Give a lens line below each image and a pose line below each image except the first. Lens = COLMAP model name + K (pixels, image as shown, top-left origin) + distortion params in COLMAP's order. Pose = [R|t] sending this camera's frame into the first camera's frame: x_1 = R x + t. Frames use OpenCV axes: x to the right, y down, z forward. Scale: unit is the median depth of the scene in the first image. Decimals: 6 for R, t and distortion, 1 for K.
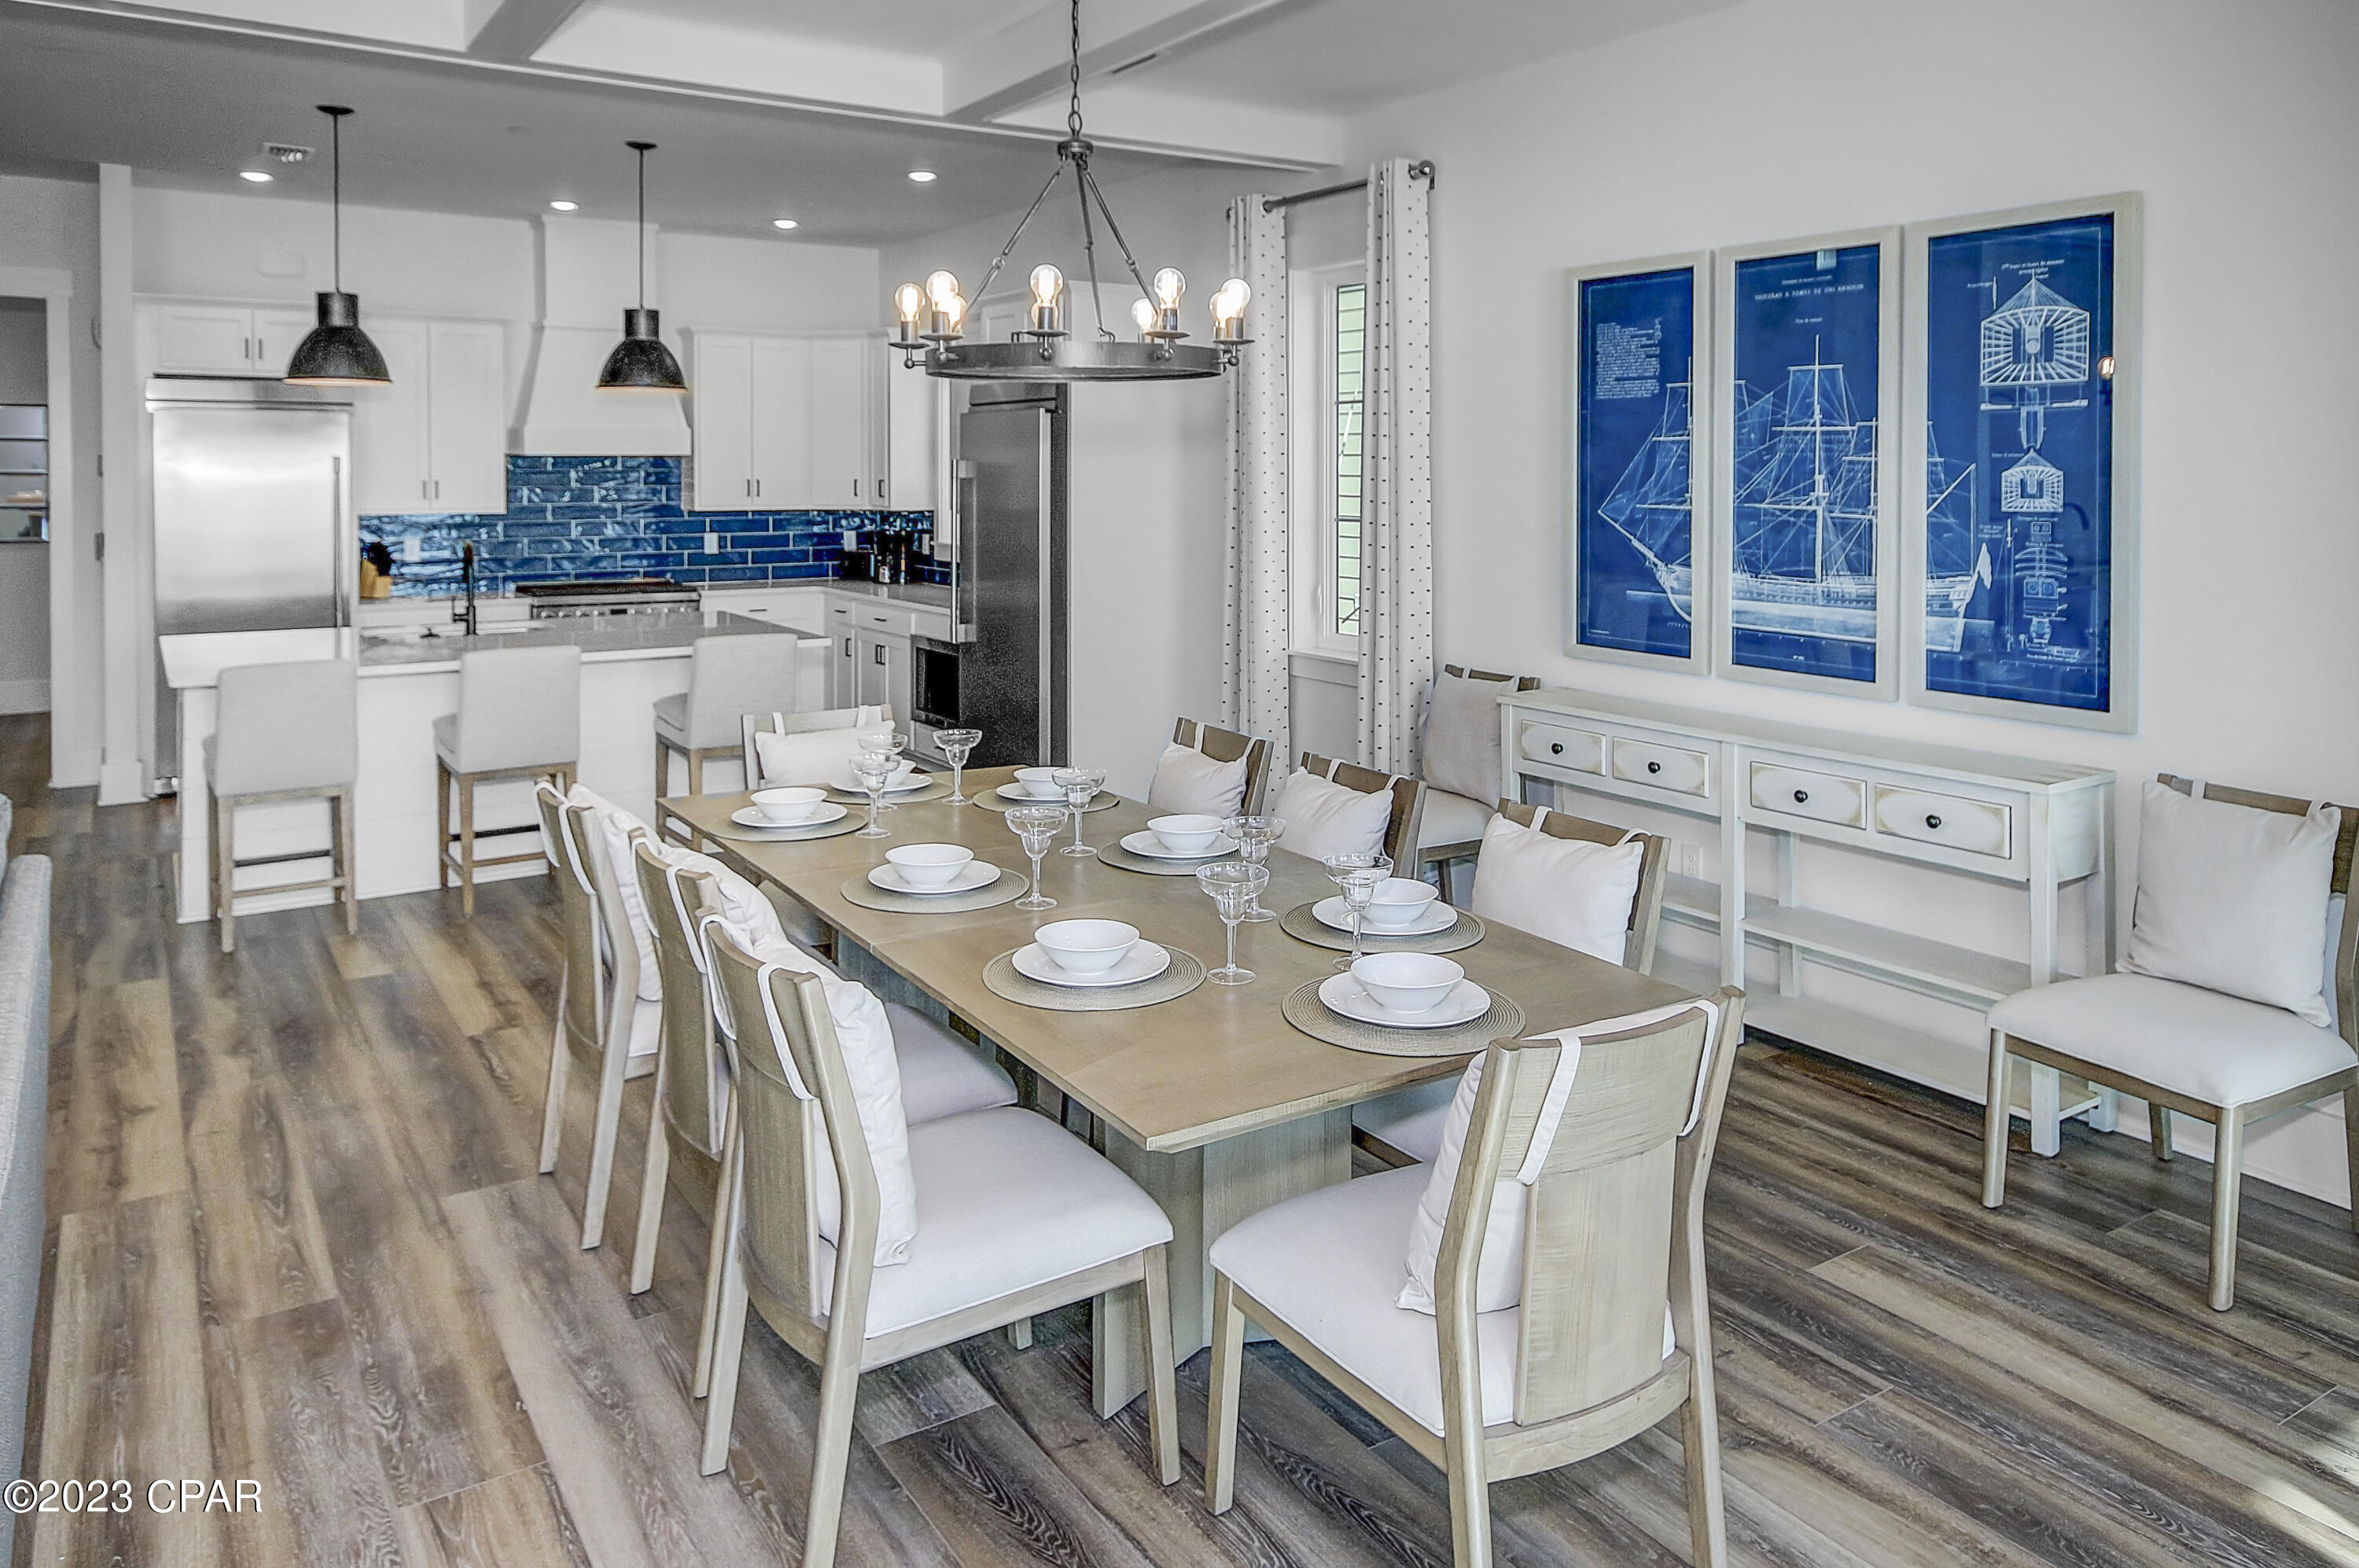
lens RADIAL K [[1585.9, 0, 1179.5], [0, 1585.9, 784.0], [0, 0, 1]] dist [0.003919, 0.002550]
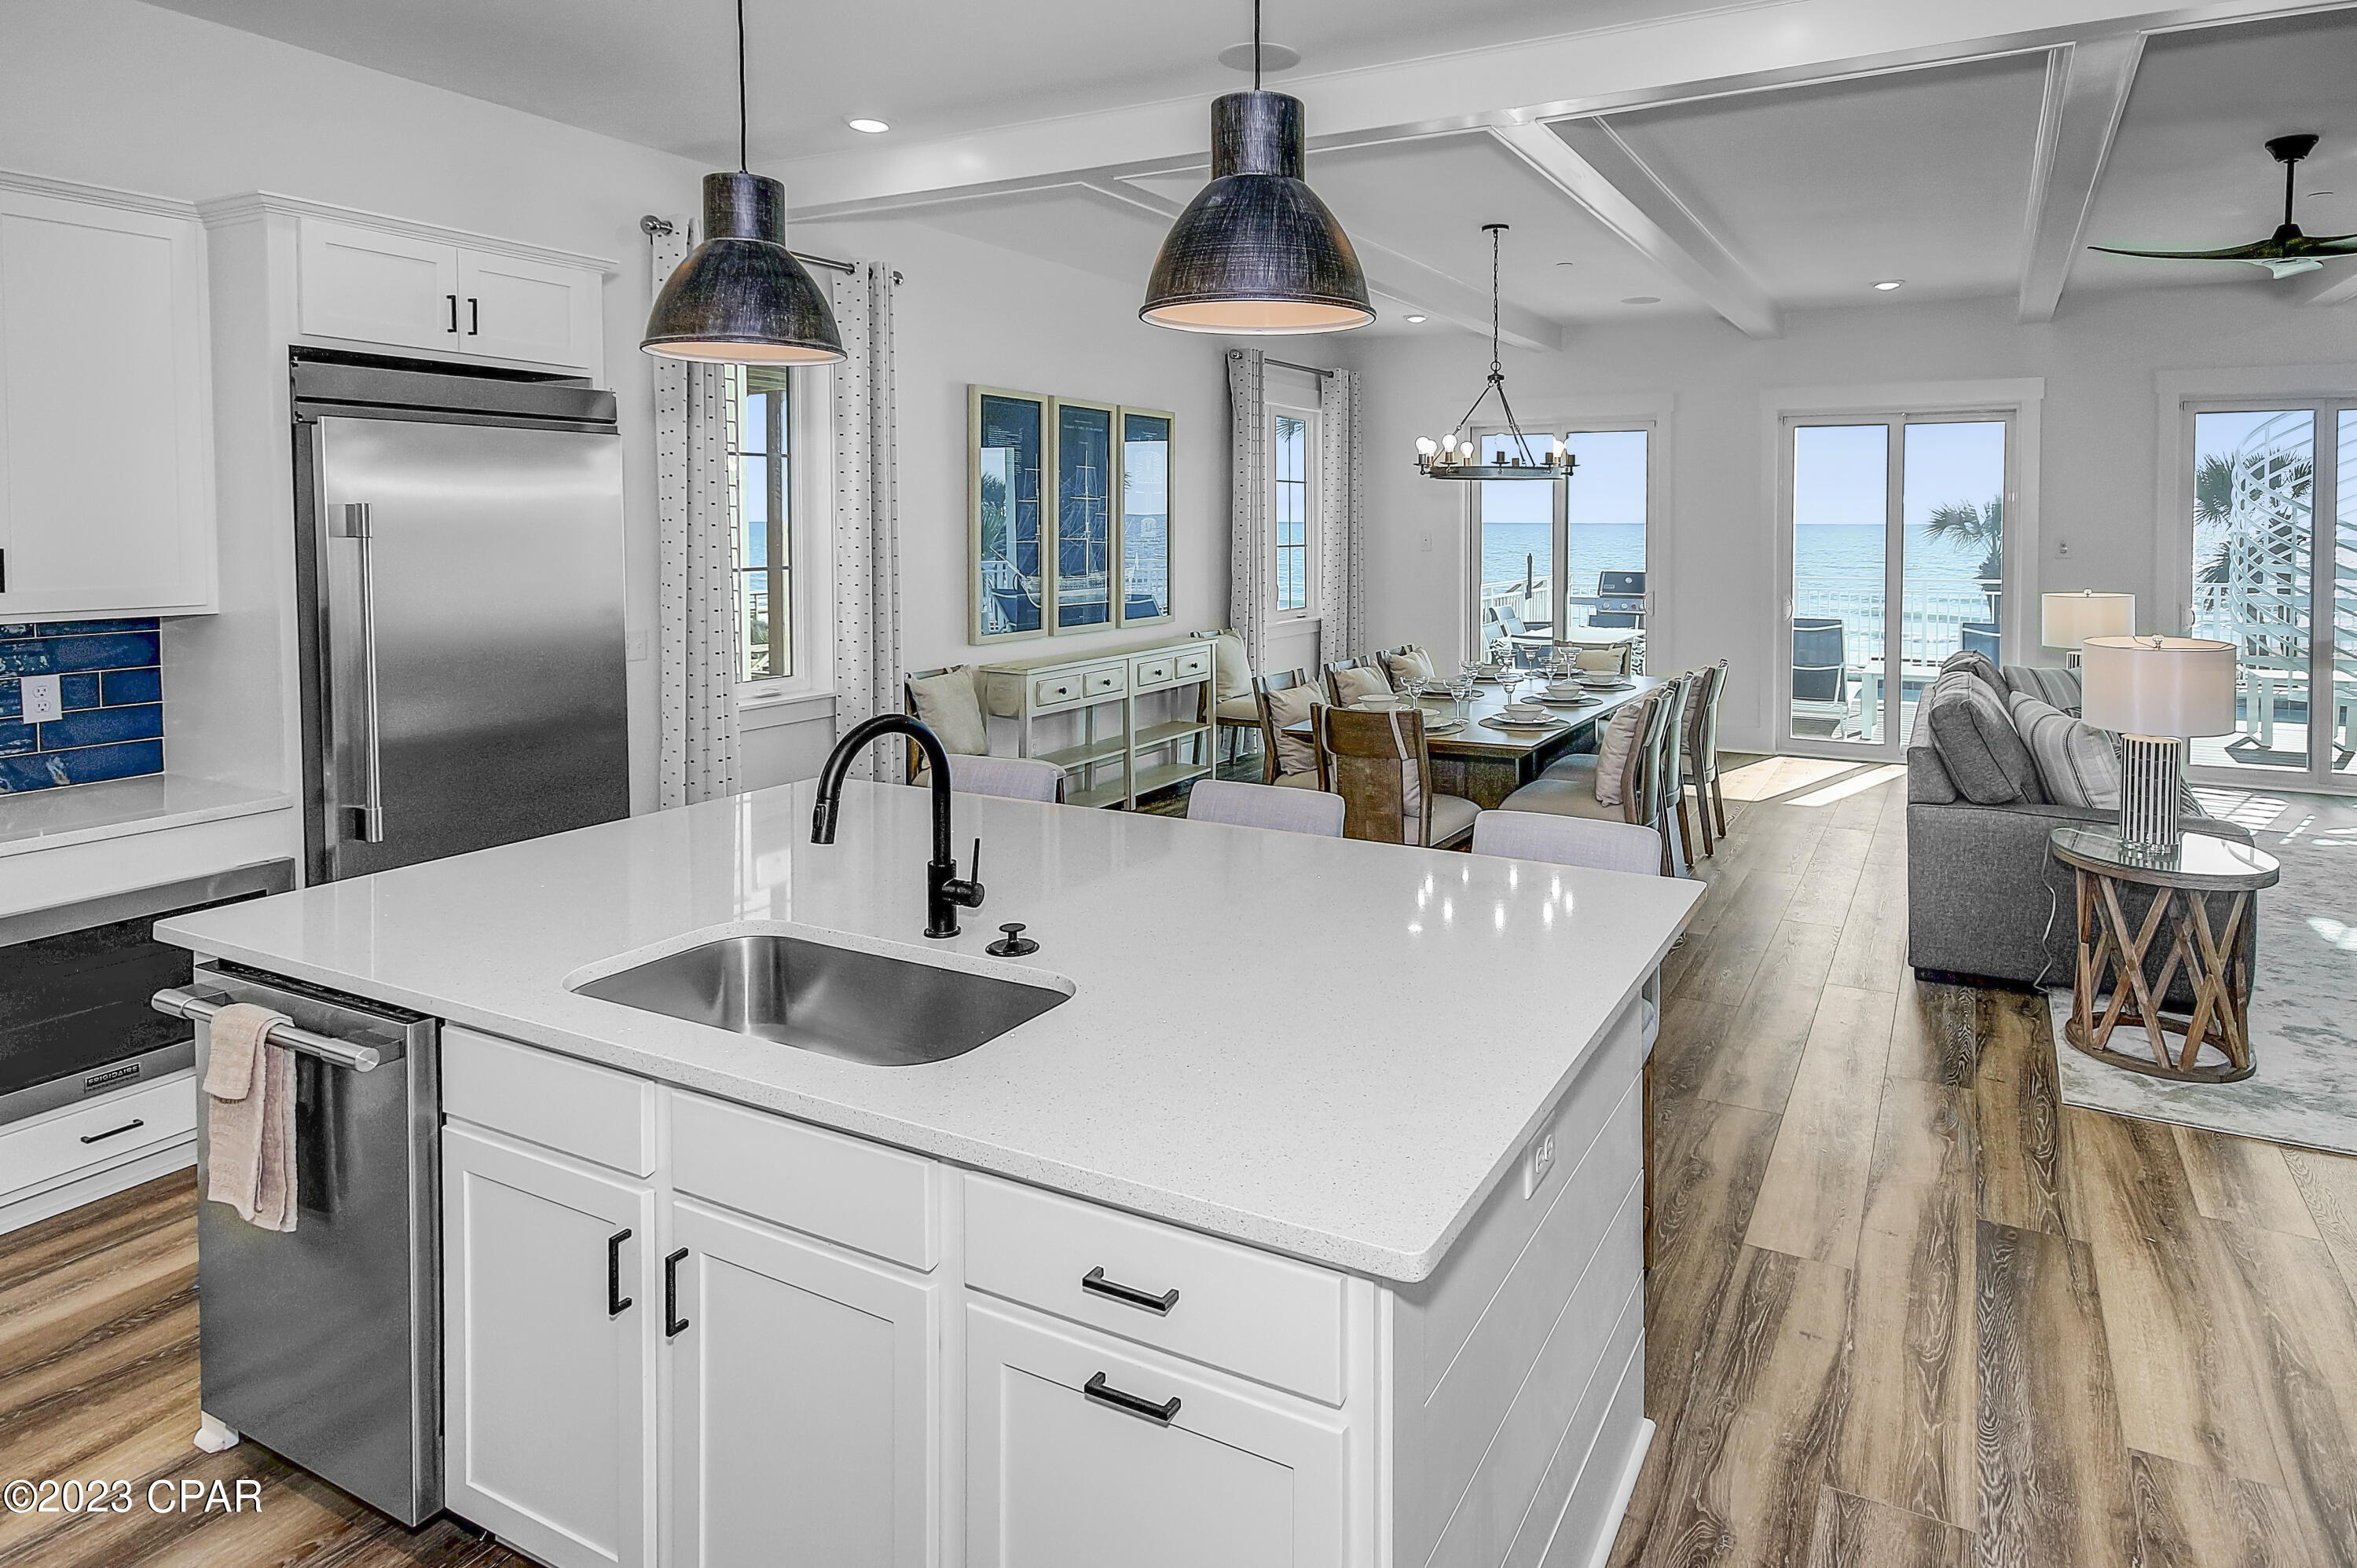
lens RADIAL K [[1394.5, 0, 1178.5], [0, 1394.5, 784.0], [0, 0, 1]] dist [-0.000780, -0.000163]
pose [[-0.460710, -0.169082, 0.871297, -1.175466], [0.172286, 0.945977, 0.274673, -0.334326], [-0.870669, 0.276657, -0.406690, 1.653883]]
